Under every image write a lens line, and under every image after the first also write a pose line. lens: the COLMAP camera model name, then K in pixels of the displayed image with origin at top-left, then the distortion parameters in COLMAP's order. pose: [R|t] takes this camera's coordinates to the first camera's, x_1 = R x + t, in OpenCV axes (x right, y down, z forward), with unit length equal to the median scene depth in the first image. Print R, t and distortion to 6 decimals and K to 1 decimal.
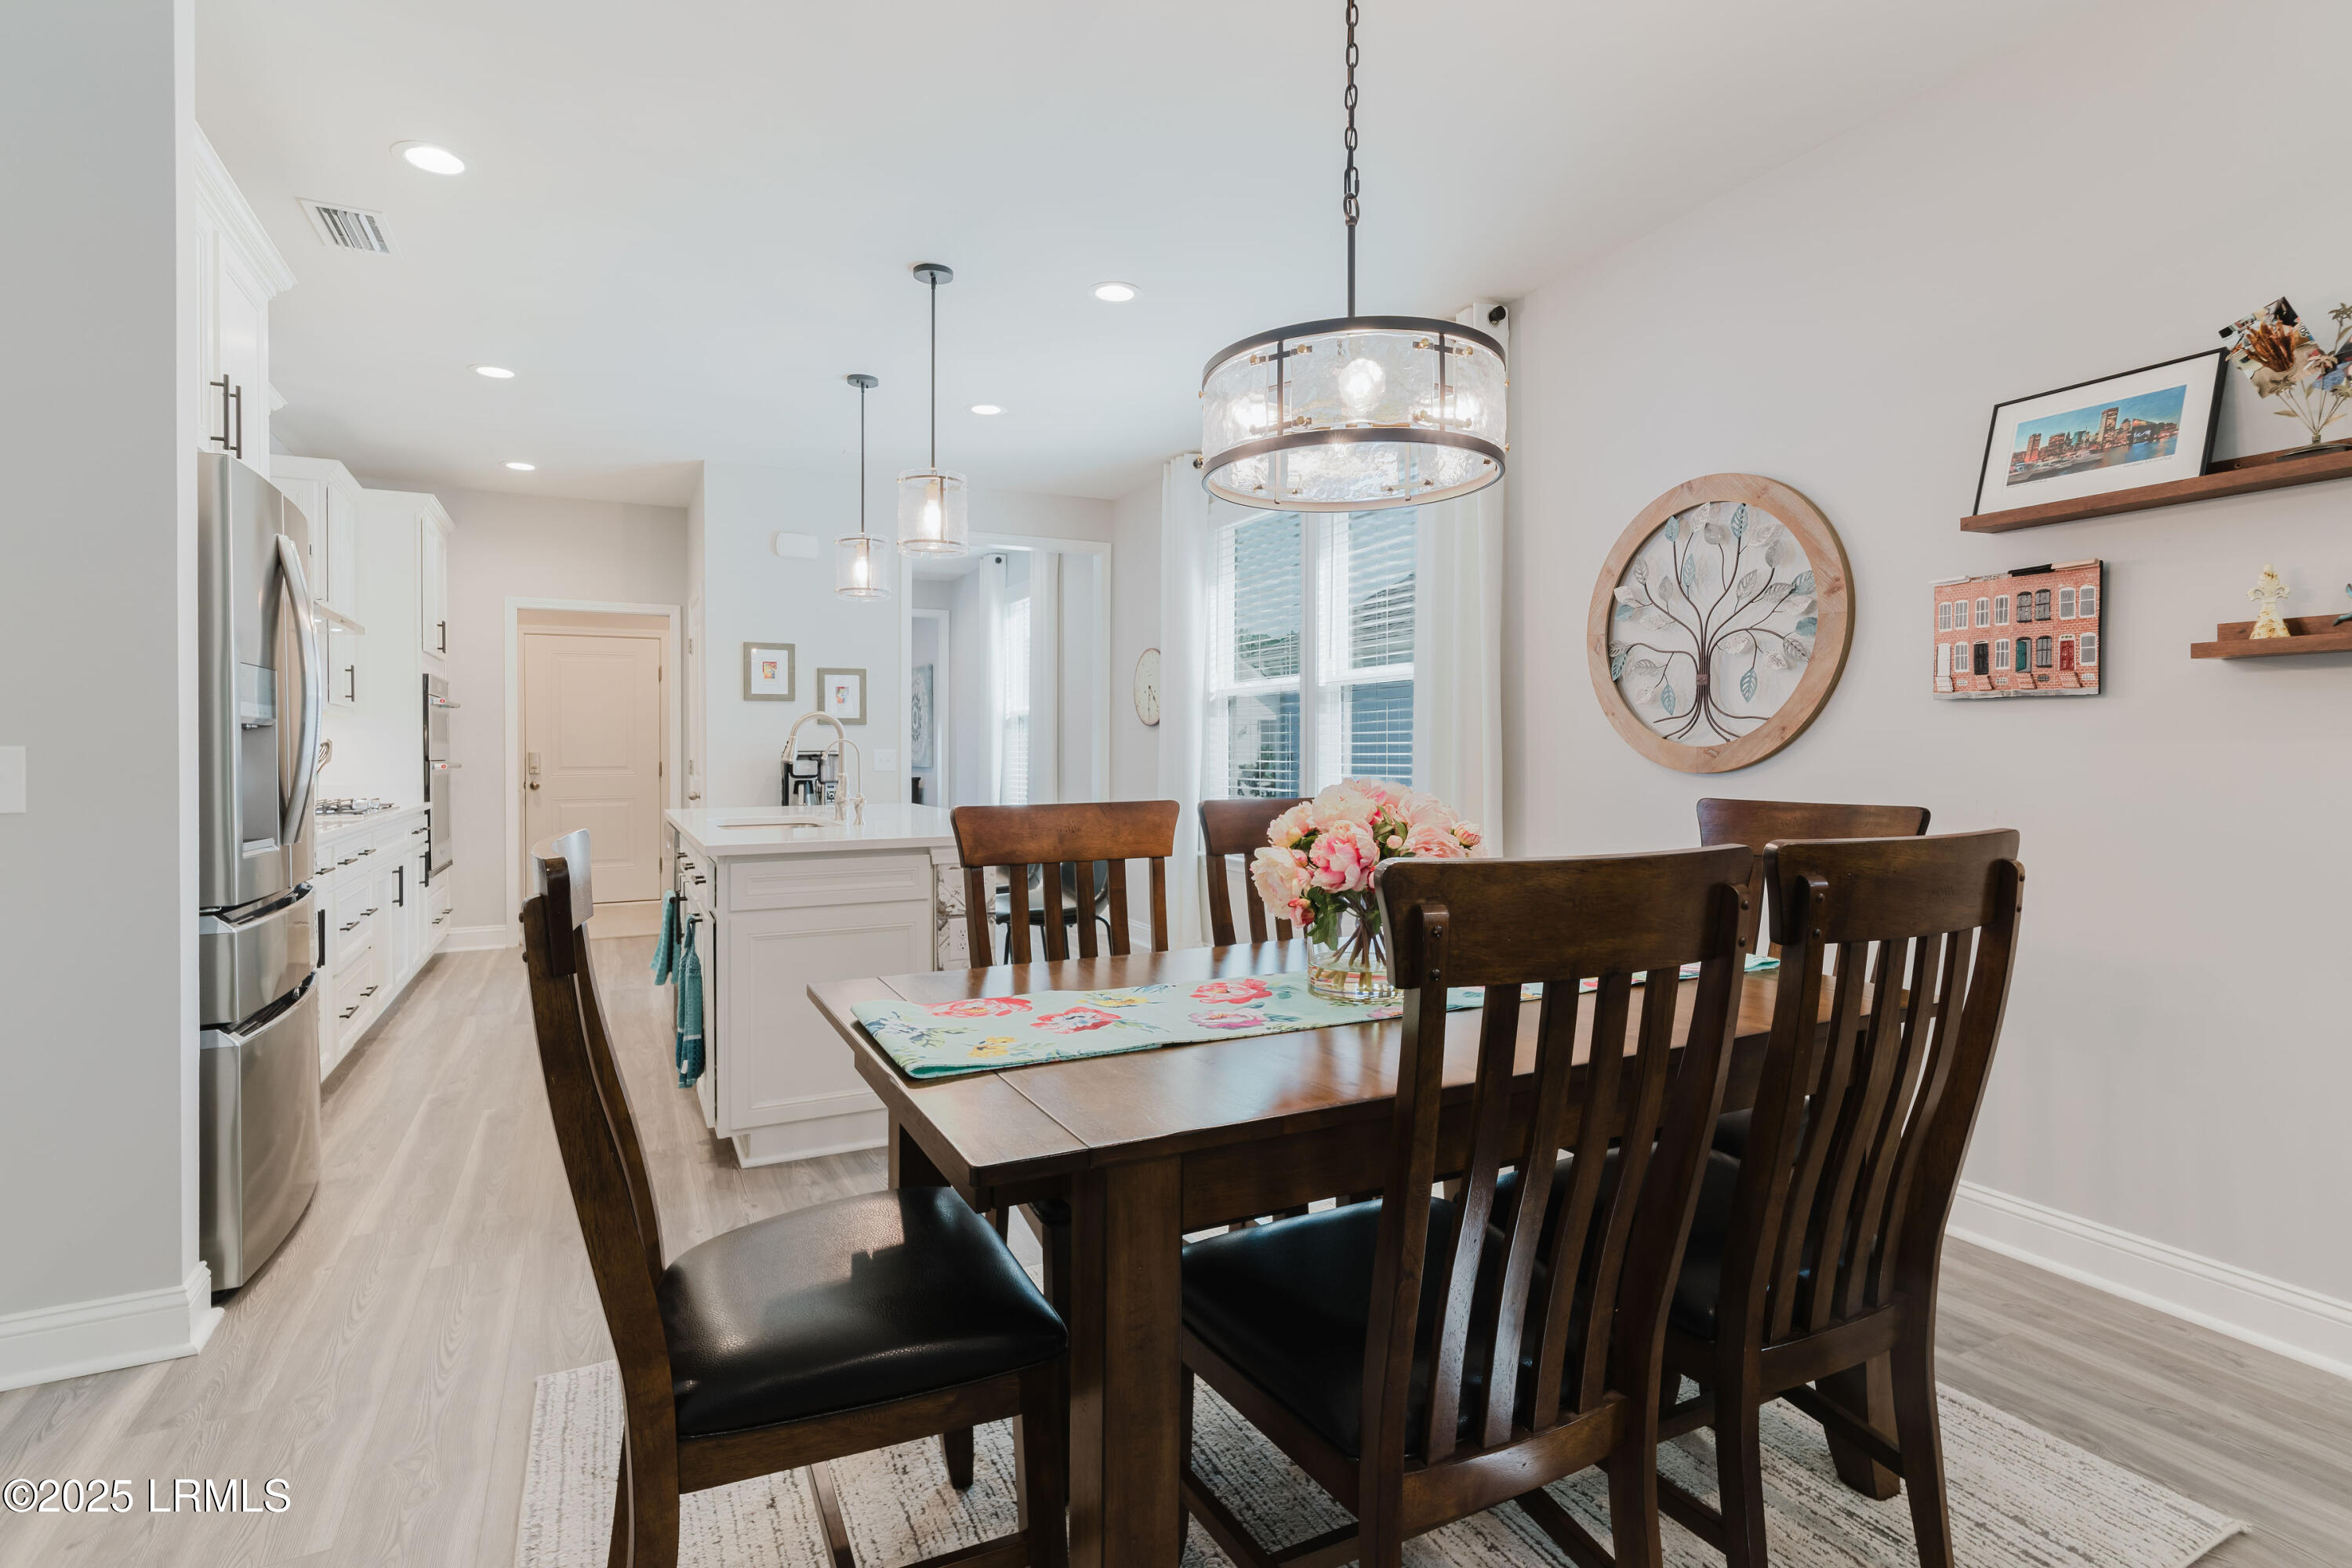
lens RADIAL K [[1154.0, 0, 1174.8], [0, 1154.0, 748.1], [0, 0, 1]] dist [-0.000630, 0.000052]
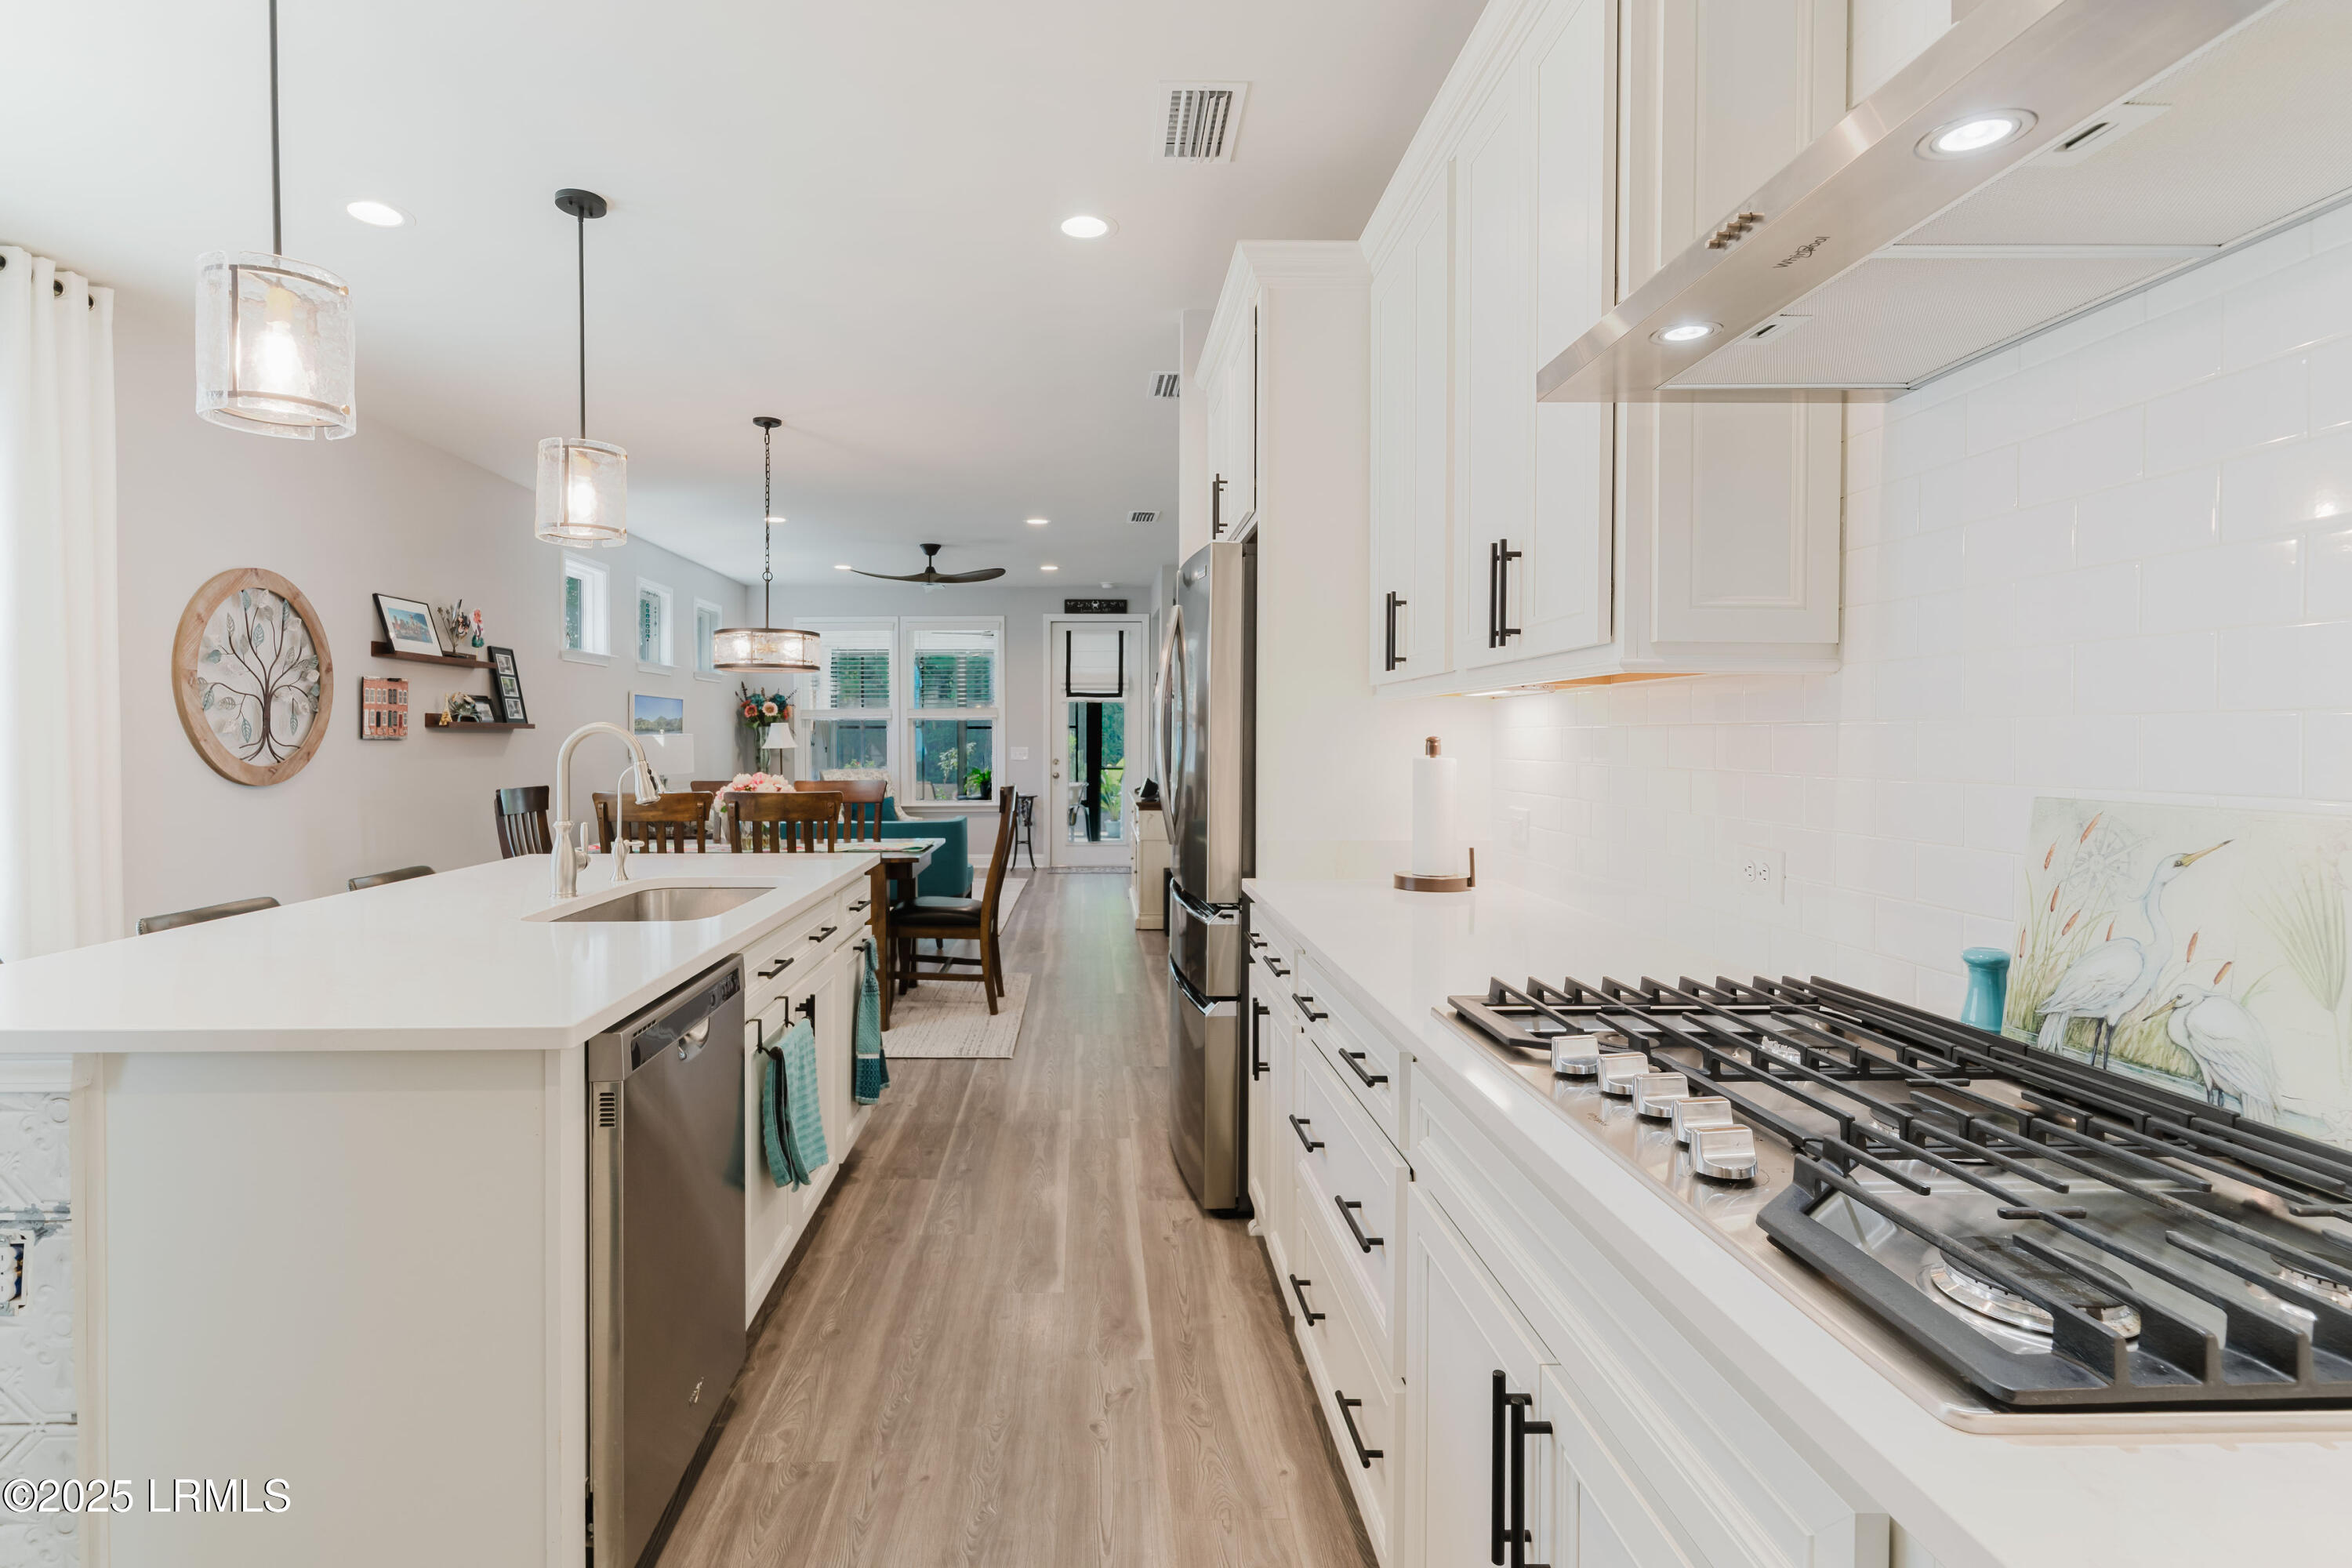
lens RADIAL K [[1183.5, 0, 1167.2], [0, 1183.5, 697.7], [0, 0, 1]] dist [-0.000770, 0.000070]
pose [[-0.923363, 0.017170, 0.383544, -0.590045], [0.003105, 0.999301, -0.037262, -0.015039], [-0.383916, -0.033215, -0.922771, 1.037203]]
